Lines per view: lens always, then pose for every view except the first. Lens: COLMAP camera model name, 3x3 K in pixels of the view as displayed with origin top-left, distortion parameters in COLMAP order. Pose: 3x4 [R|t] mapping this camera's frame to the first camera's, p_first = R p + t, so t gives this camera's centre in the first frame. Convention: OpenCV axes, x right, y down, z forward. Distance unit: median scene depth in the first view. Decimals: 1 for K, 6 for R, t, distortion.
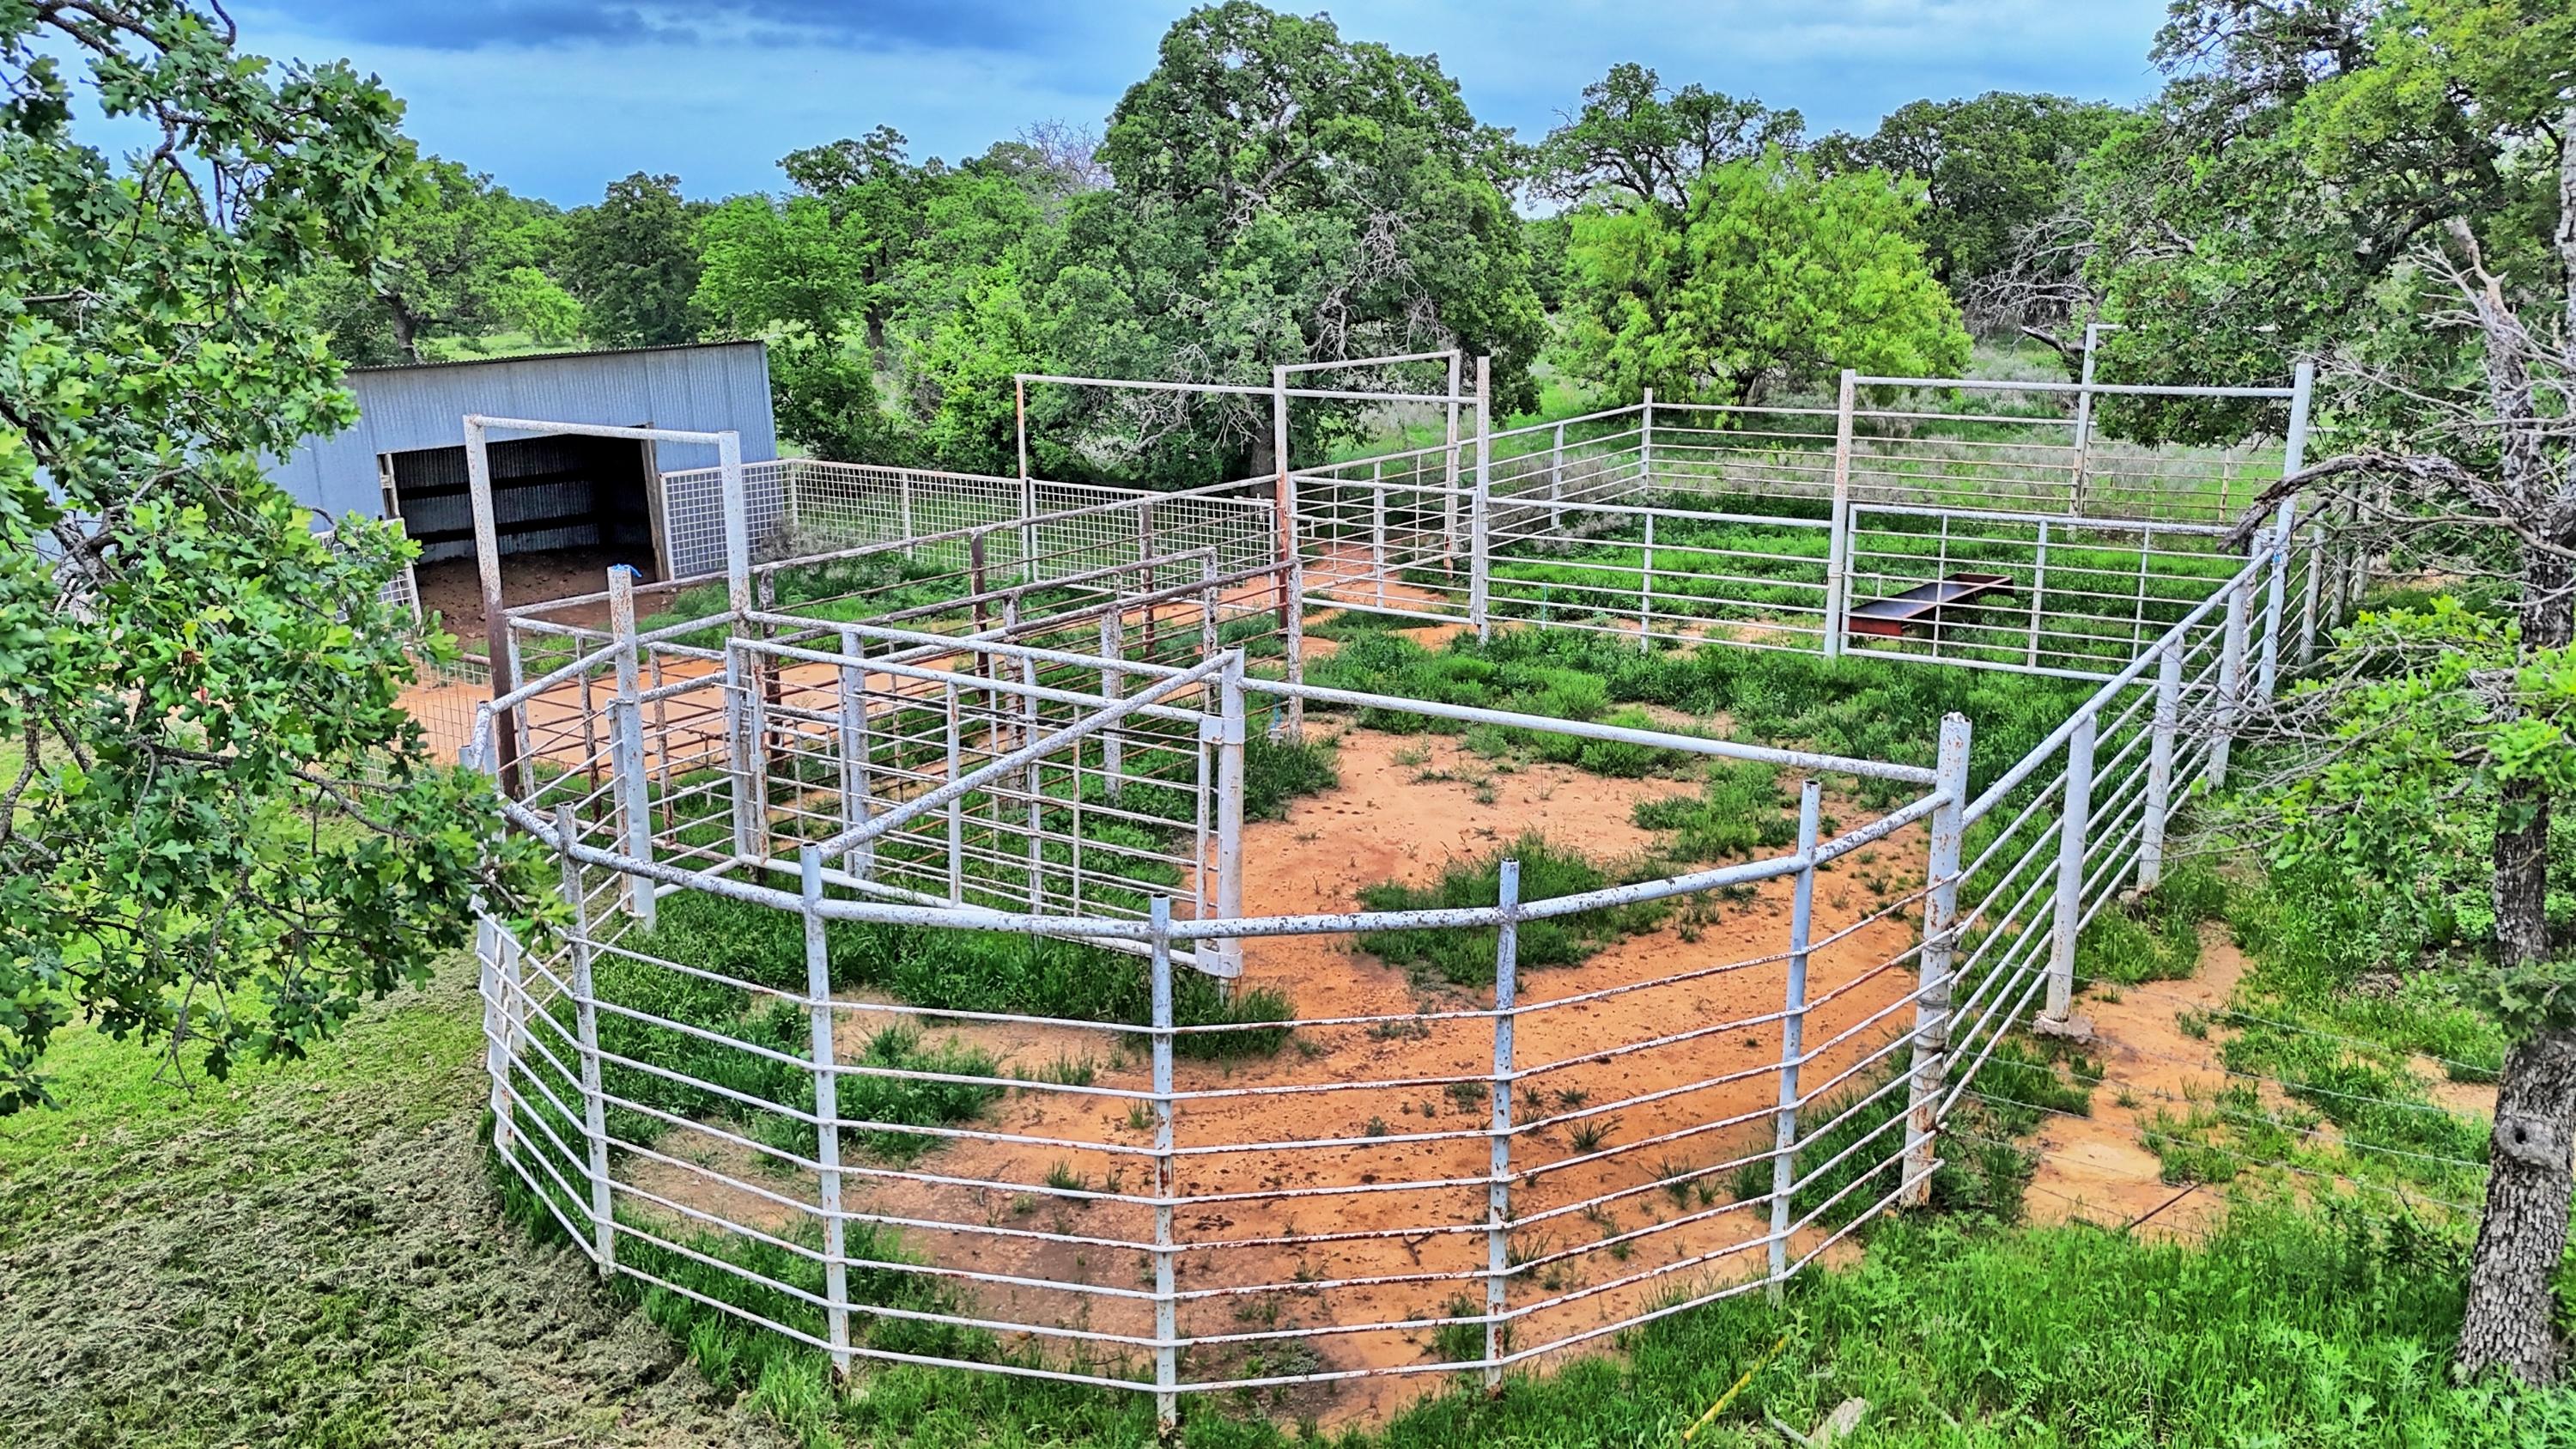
lens RADIAL K [[1967.3, 0, 1285.7], [0, 1967.3, 728.0], [0, 0, 1]] dist [0.063872, -0.019015]
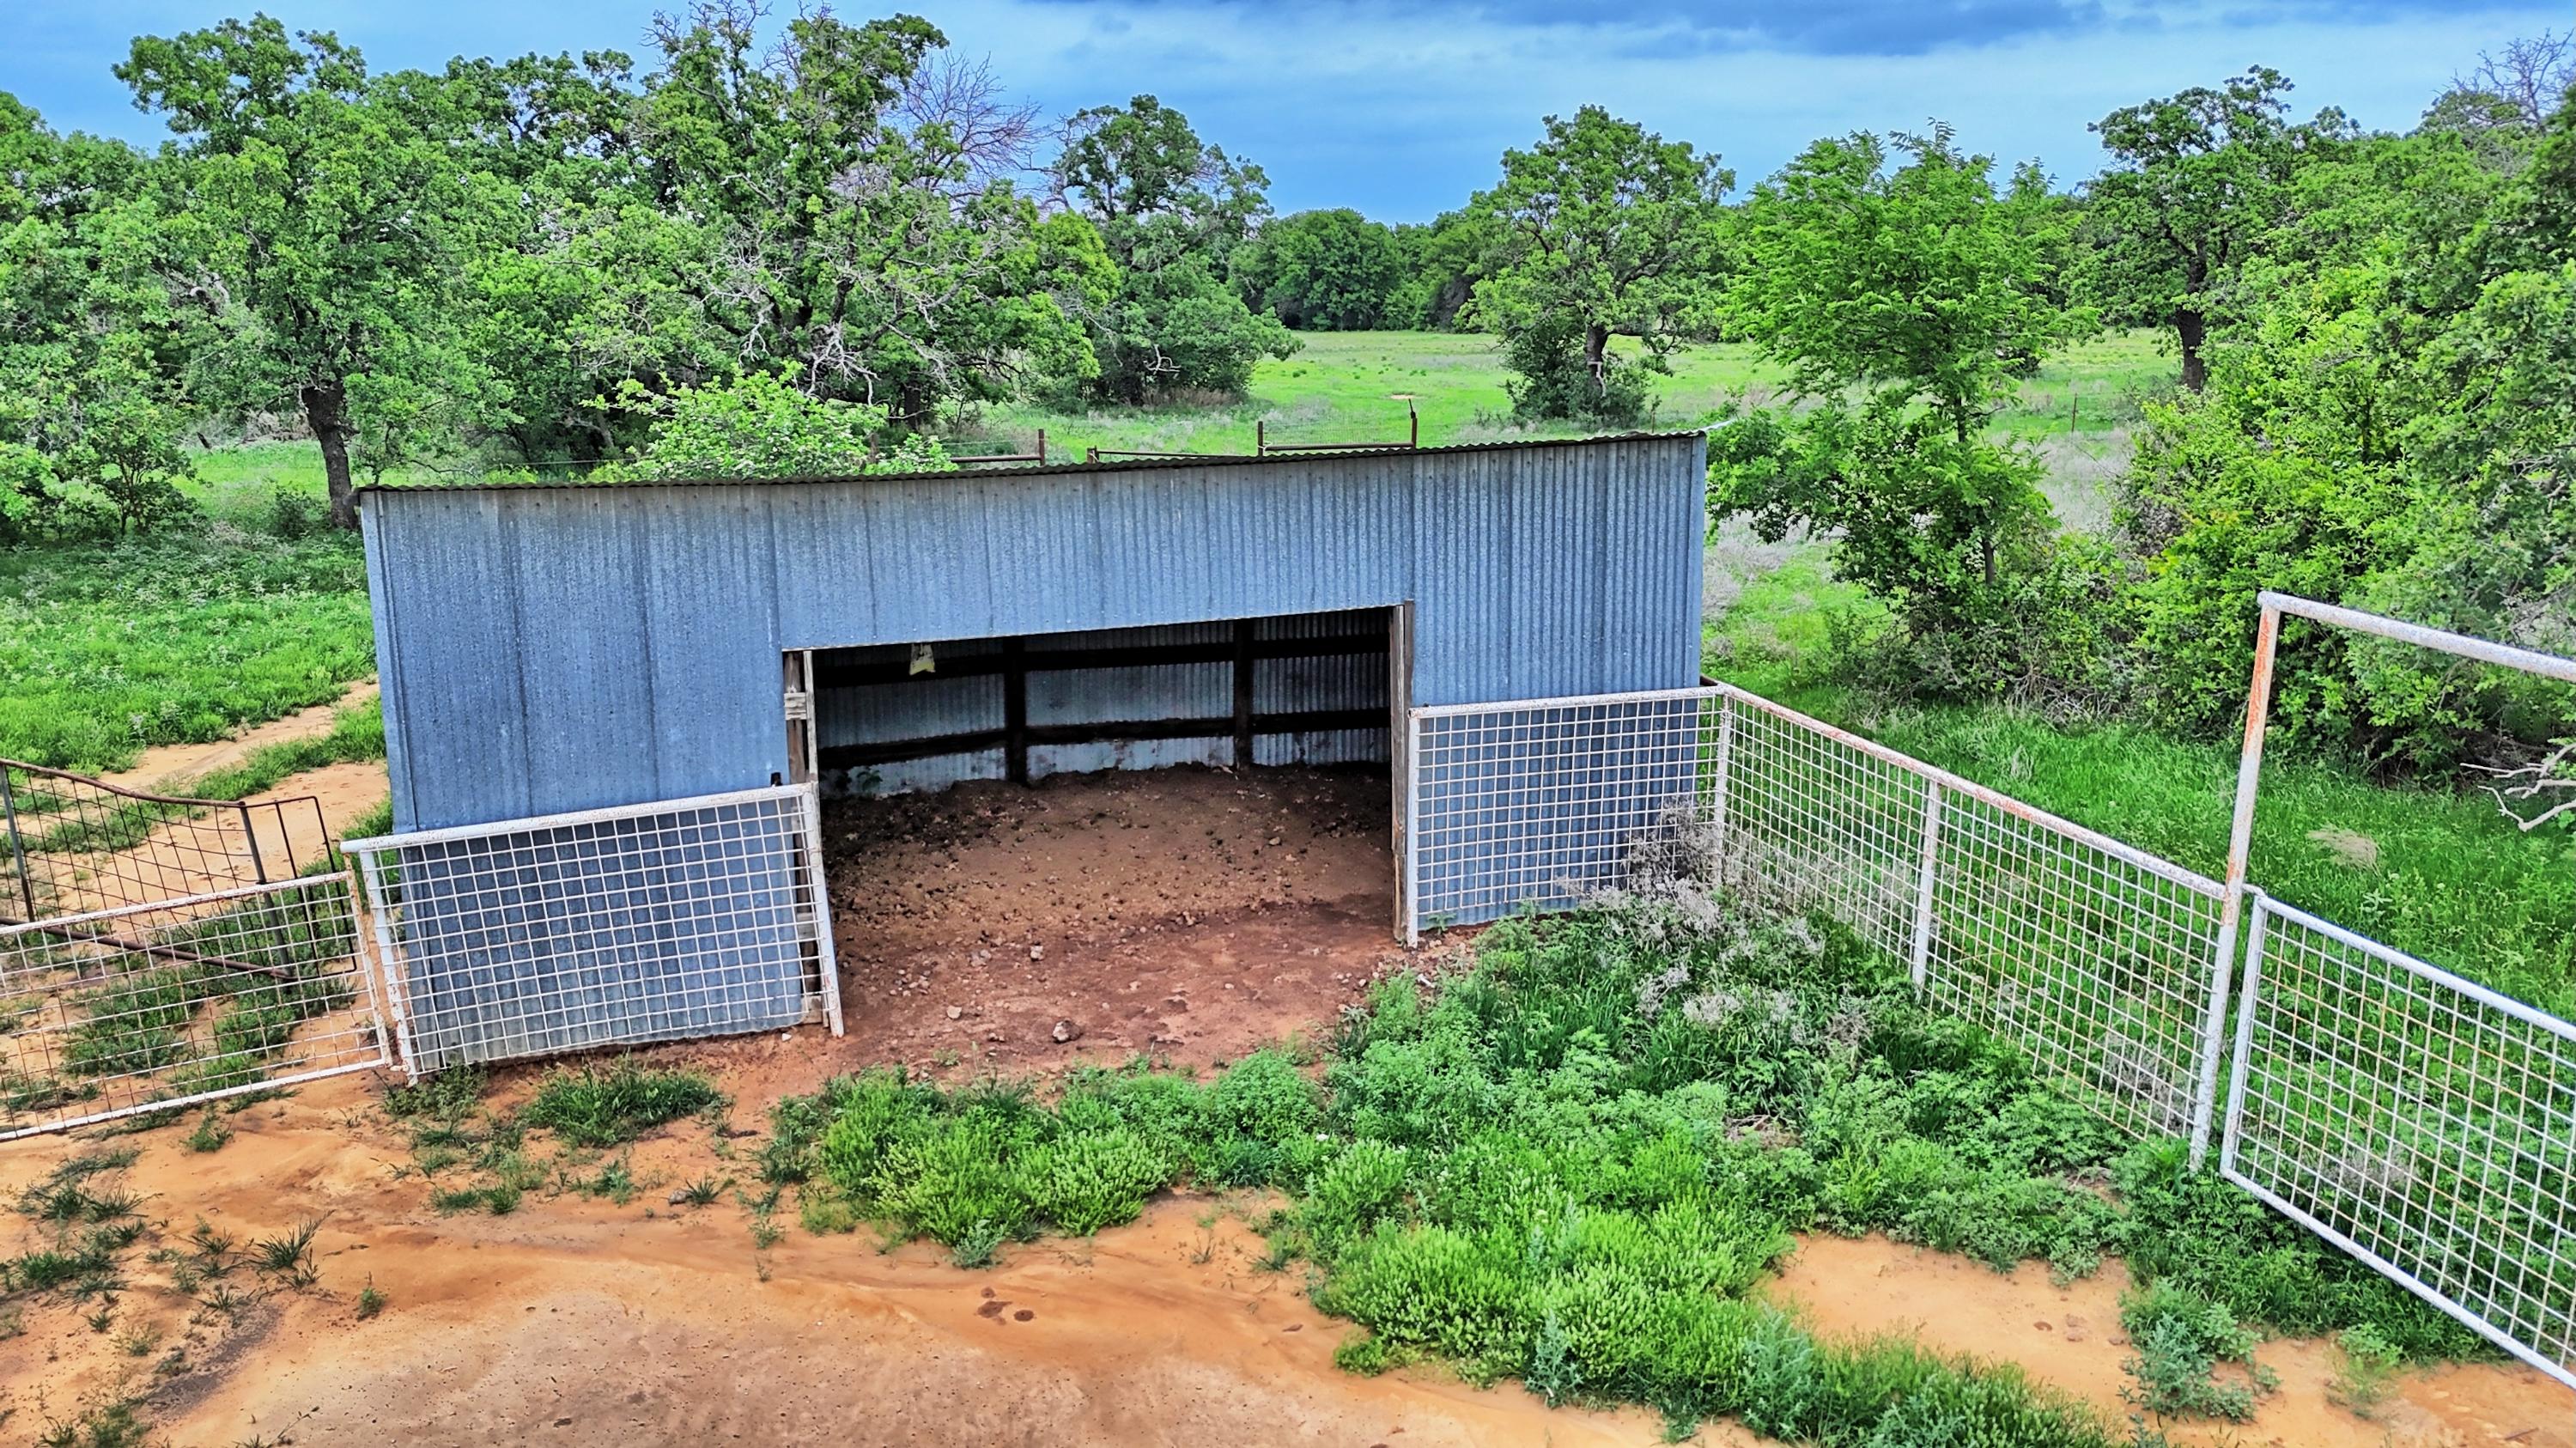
lens RADIAL K [[1967.2, 0, 1285.4], [0, 1967.2, 720.2], [0, 0, 1]] dist [0.063872, -0.019015]
pose [[0.793981, 0.149940, -0.589163, -0.028061], [-0.151915, 0.987297, 0.046537, -0.064880], [0.588657, 0.052553, 0.806673, 0.273716]]
